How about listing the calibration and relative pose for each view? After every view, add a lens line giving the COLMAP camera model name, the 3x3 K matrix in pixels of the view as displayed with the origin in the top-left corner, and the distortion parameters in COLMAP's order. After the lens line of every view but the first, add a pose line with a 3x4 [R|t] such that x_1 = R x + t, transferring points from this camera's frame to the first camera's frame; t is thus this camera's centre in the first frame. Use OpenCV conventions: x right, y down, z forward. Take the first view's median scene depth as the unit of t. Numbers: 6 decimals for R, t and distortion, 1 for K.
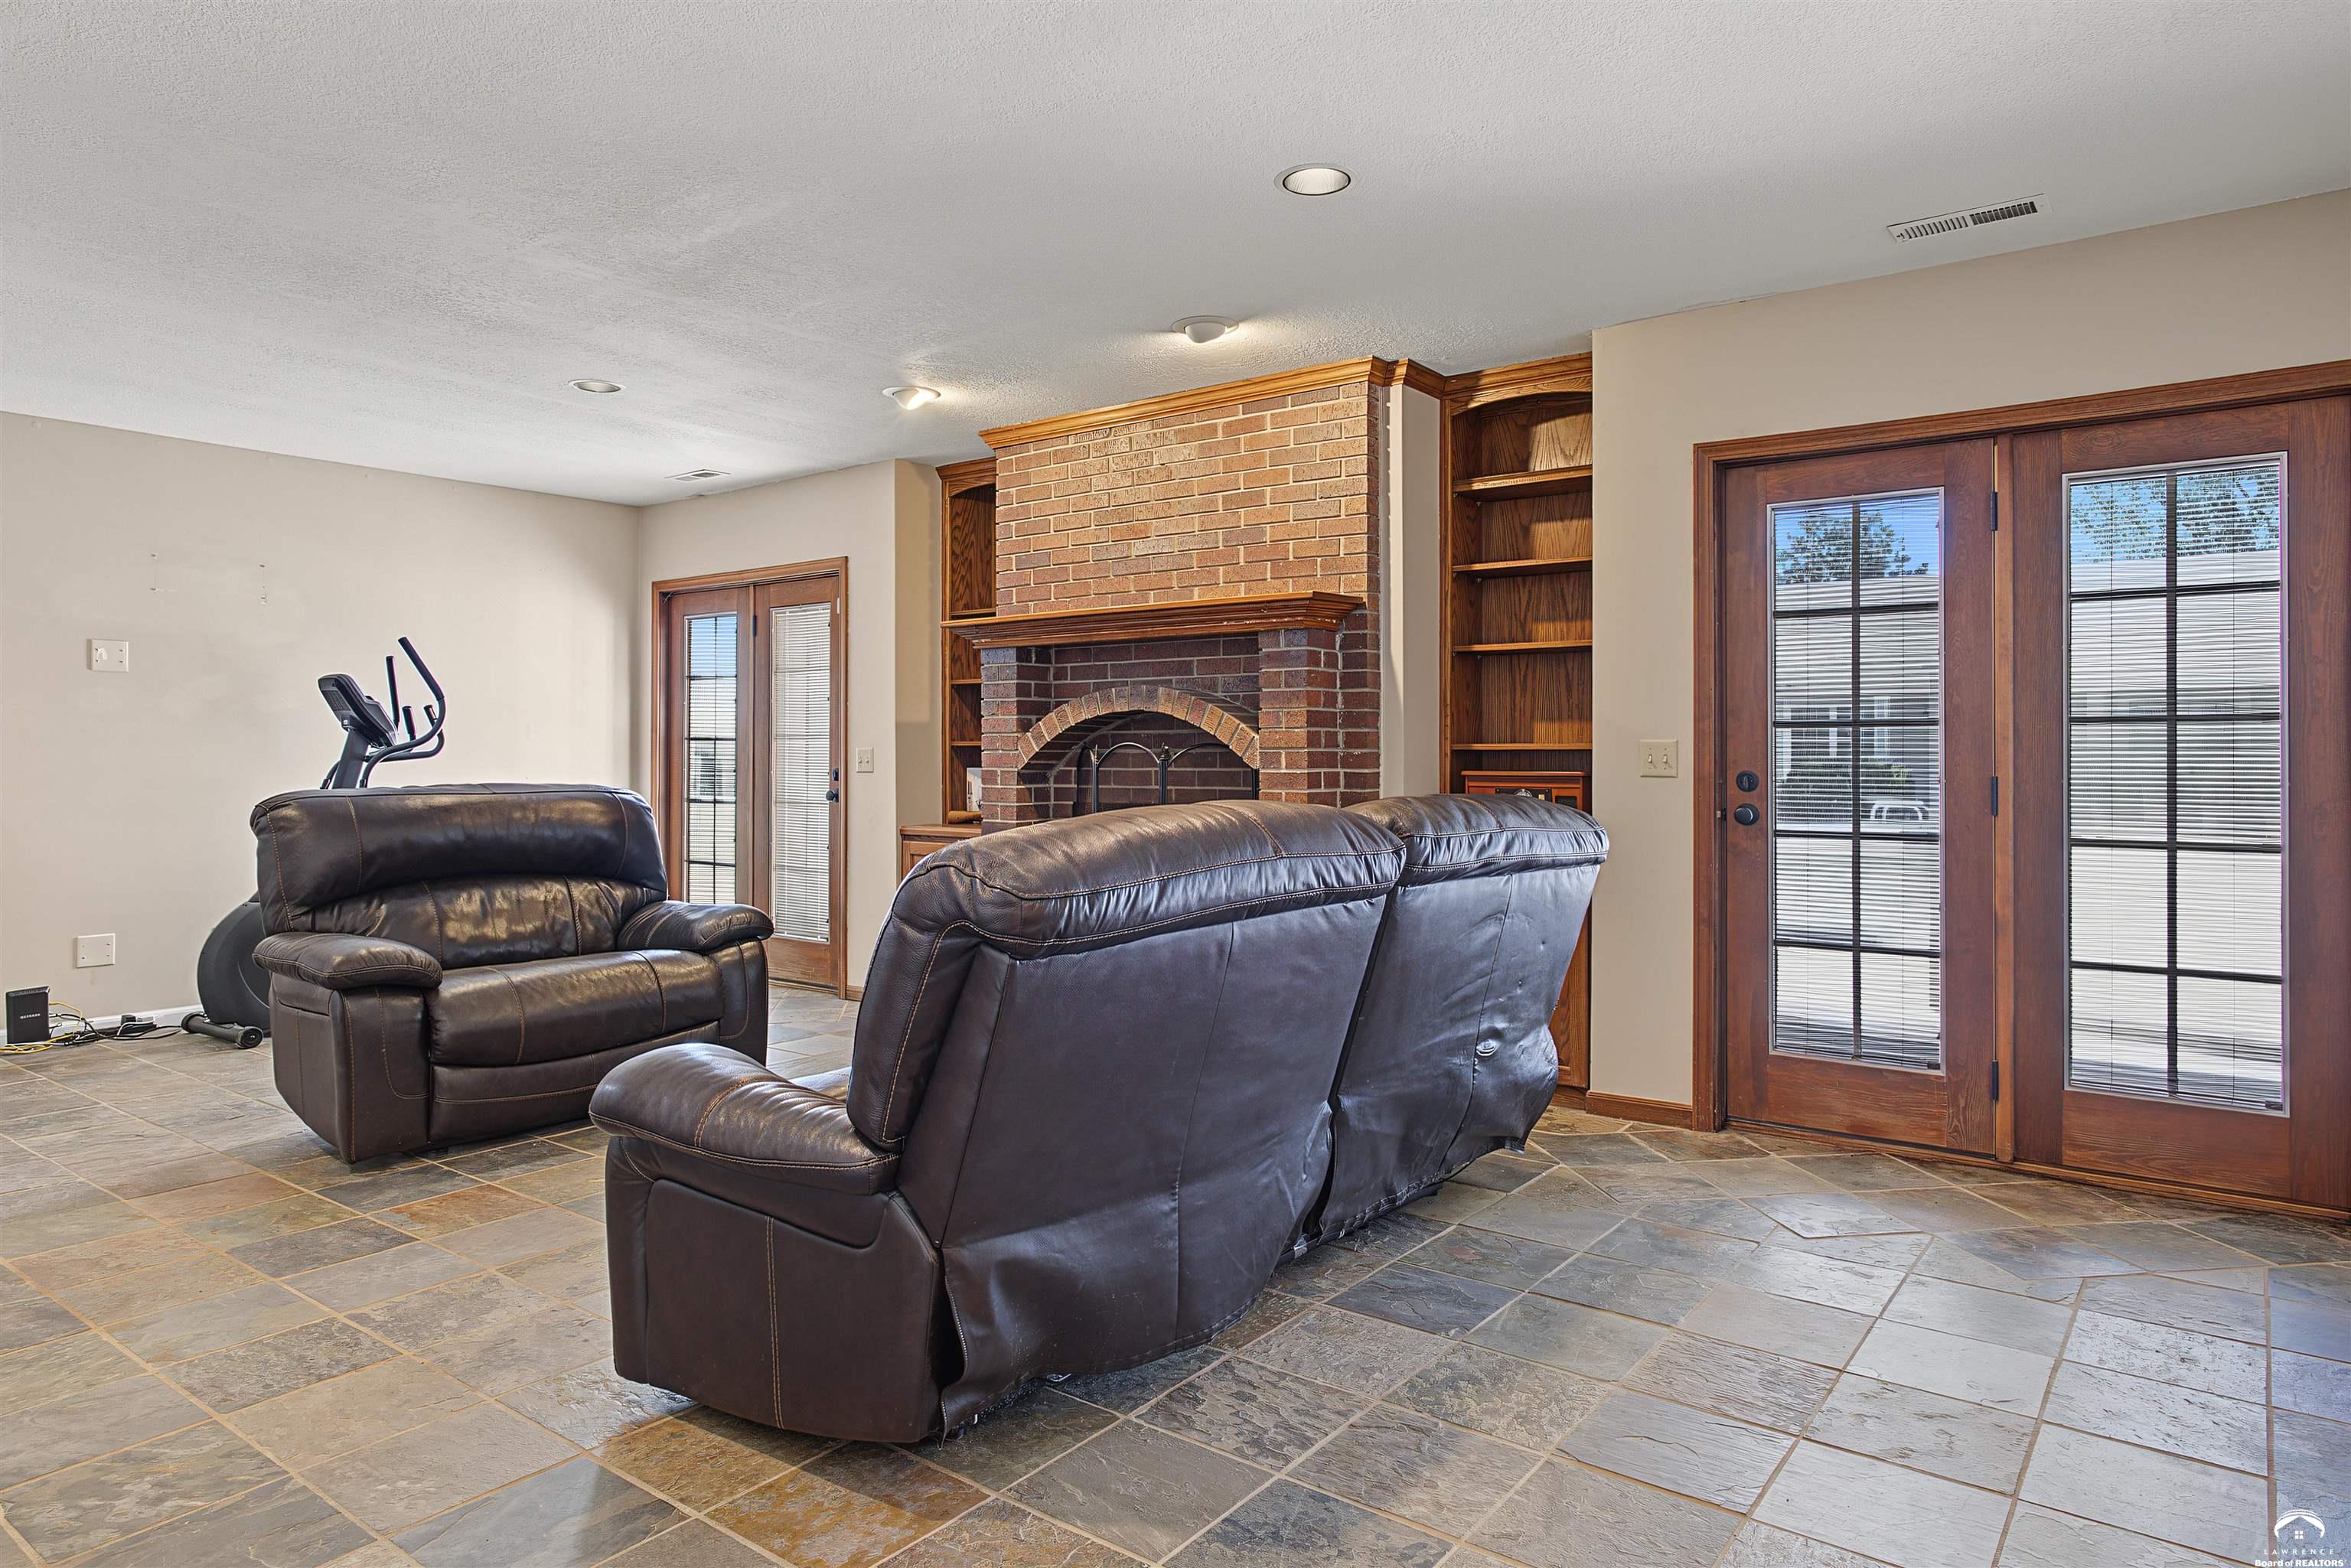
lens RADIAL K [[1397.8, 0, 1179.8], [0, 1397.8, 781.7], [0, 0, 1]] dist [-0.010352, 0.003229]
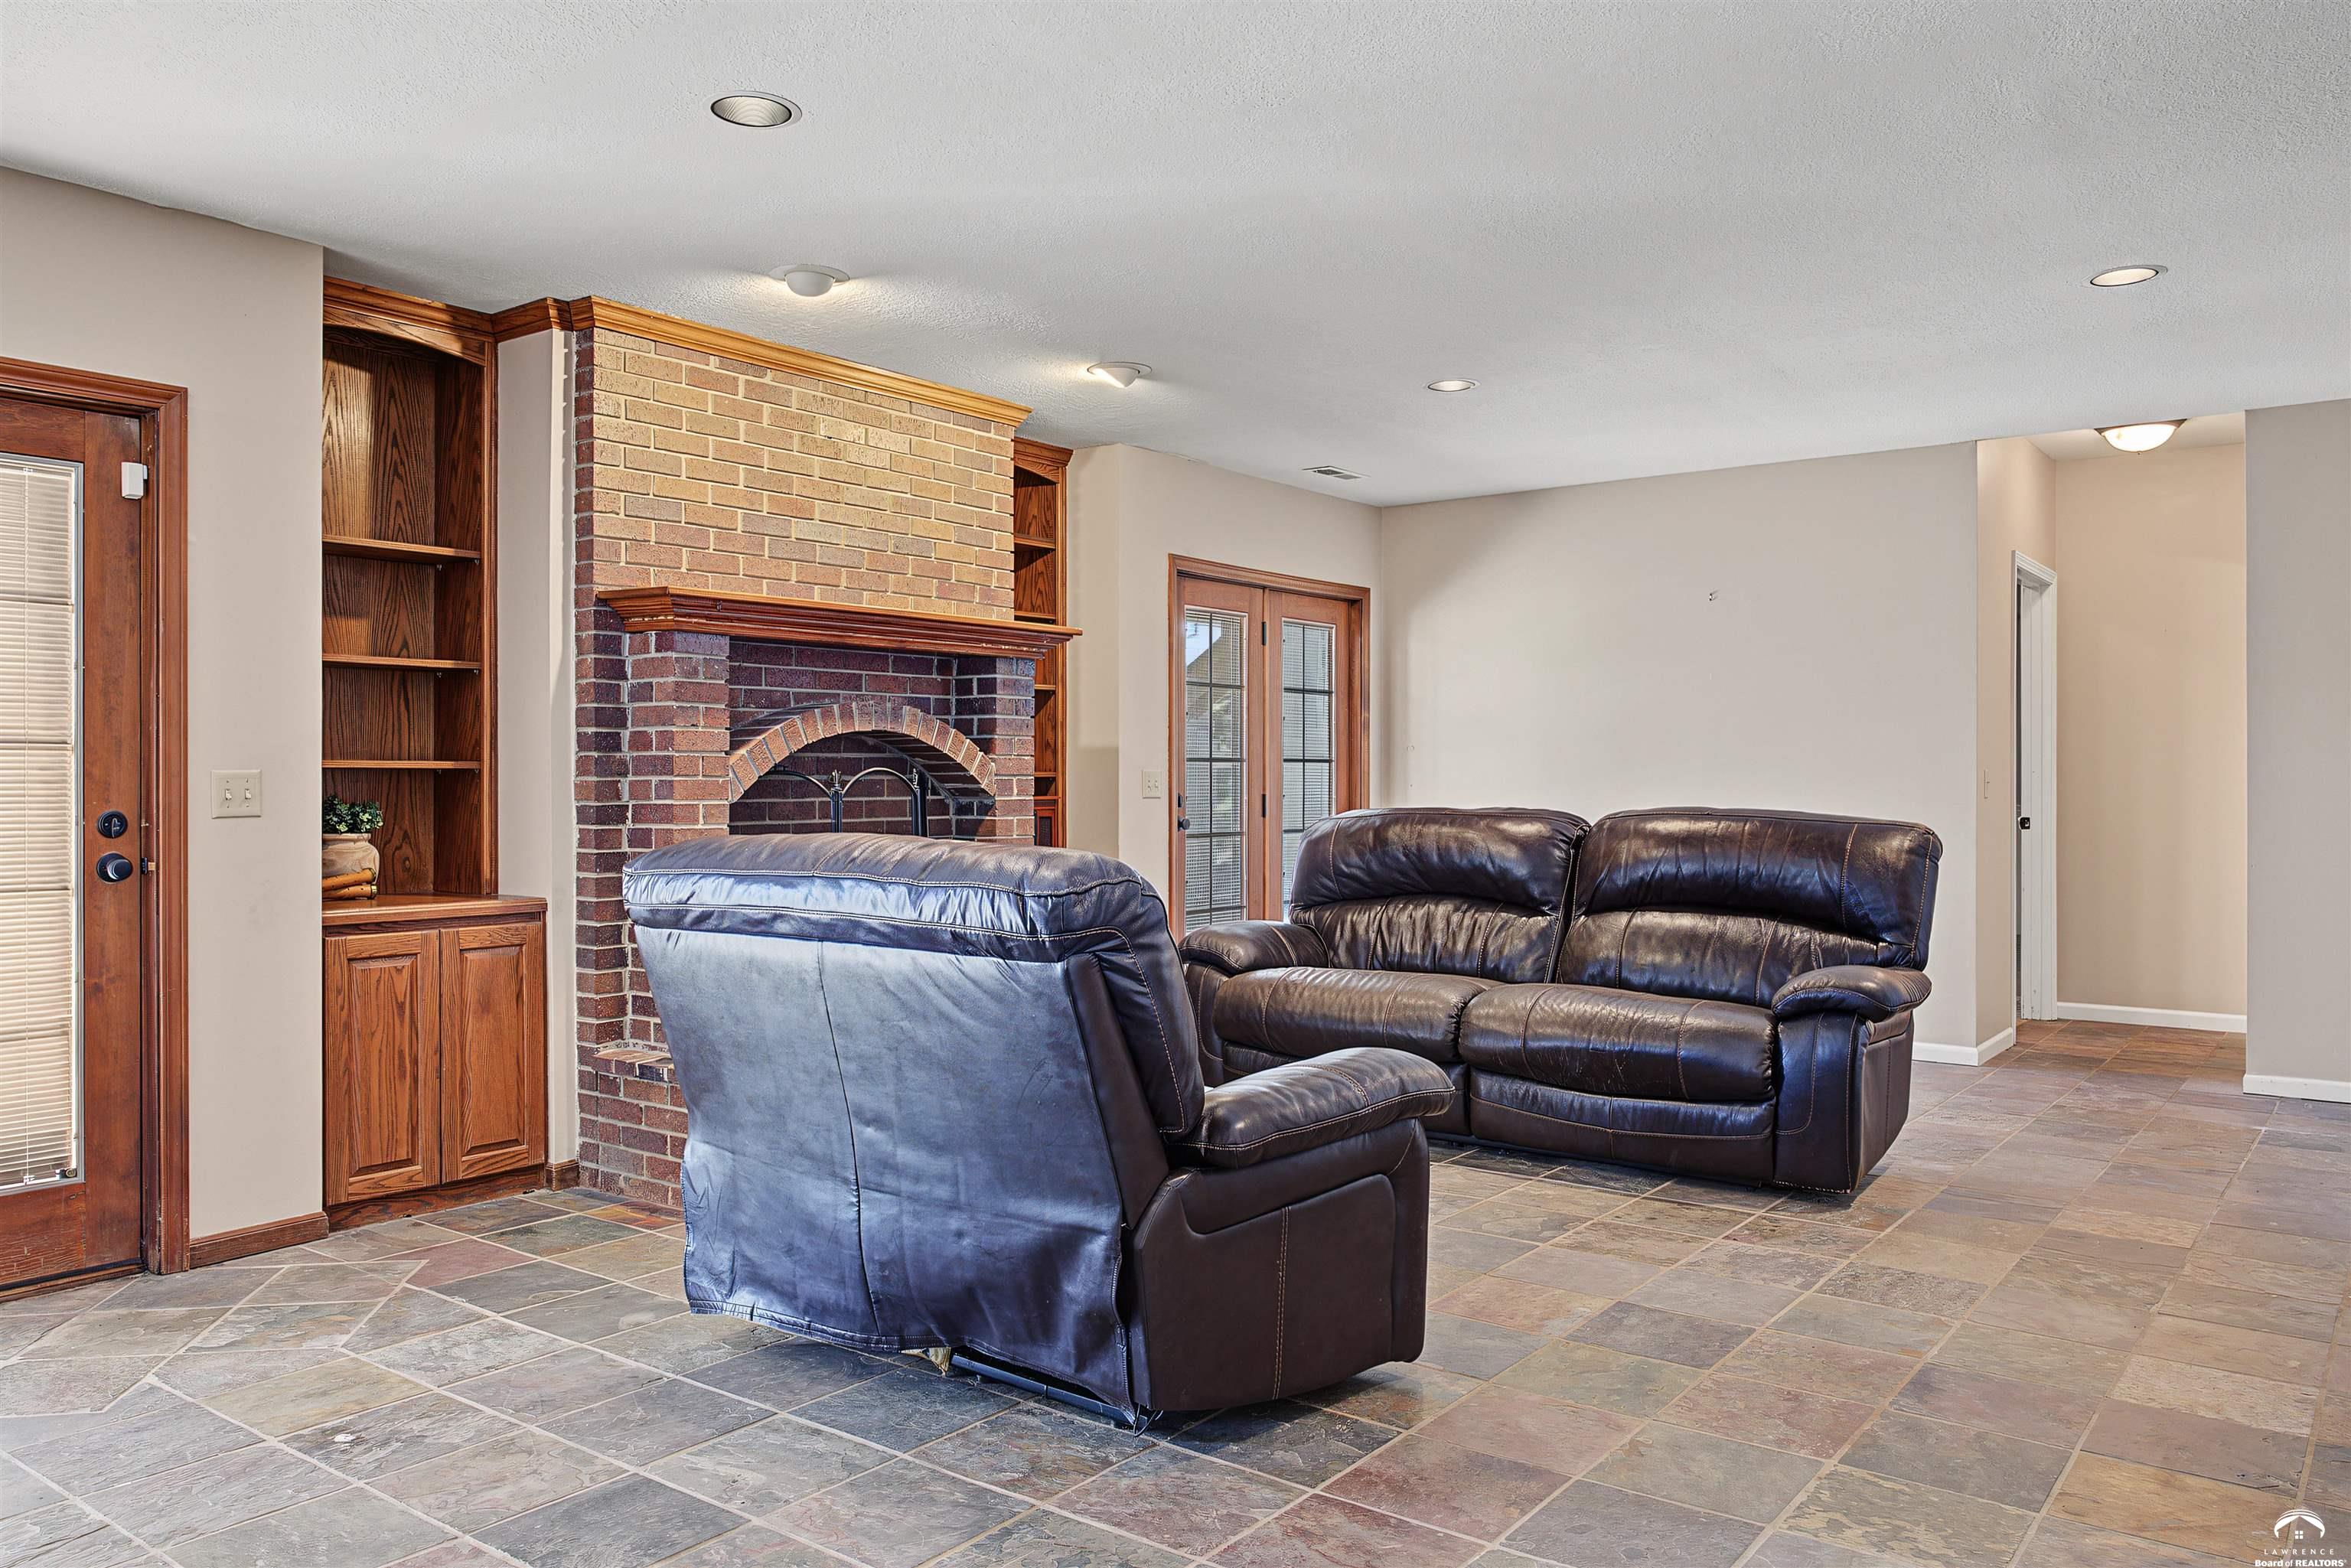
lens RADIAL K [[1697.2, 0, 1176.9], [0, 1697.2, 777.5], [0, 0, 1]] dist [0.003051, -0.007684]
pose [[0.010486, 0.002067, 0.999943, -1.160160], [0.023938, 0.999711, -0.002318, -0.016678], [-0.999658, 0.023961, 0.010433, 0.879345]]
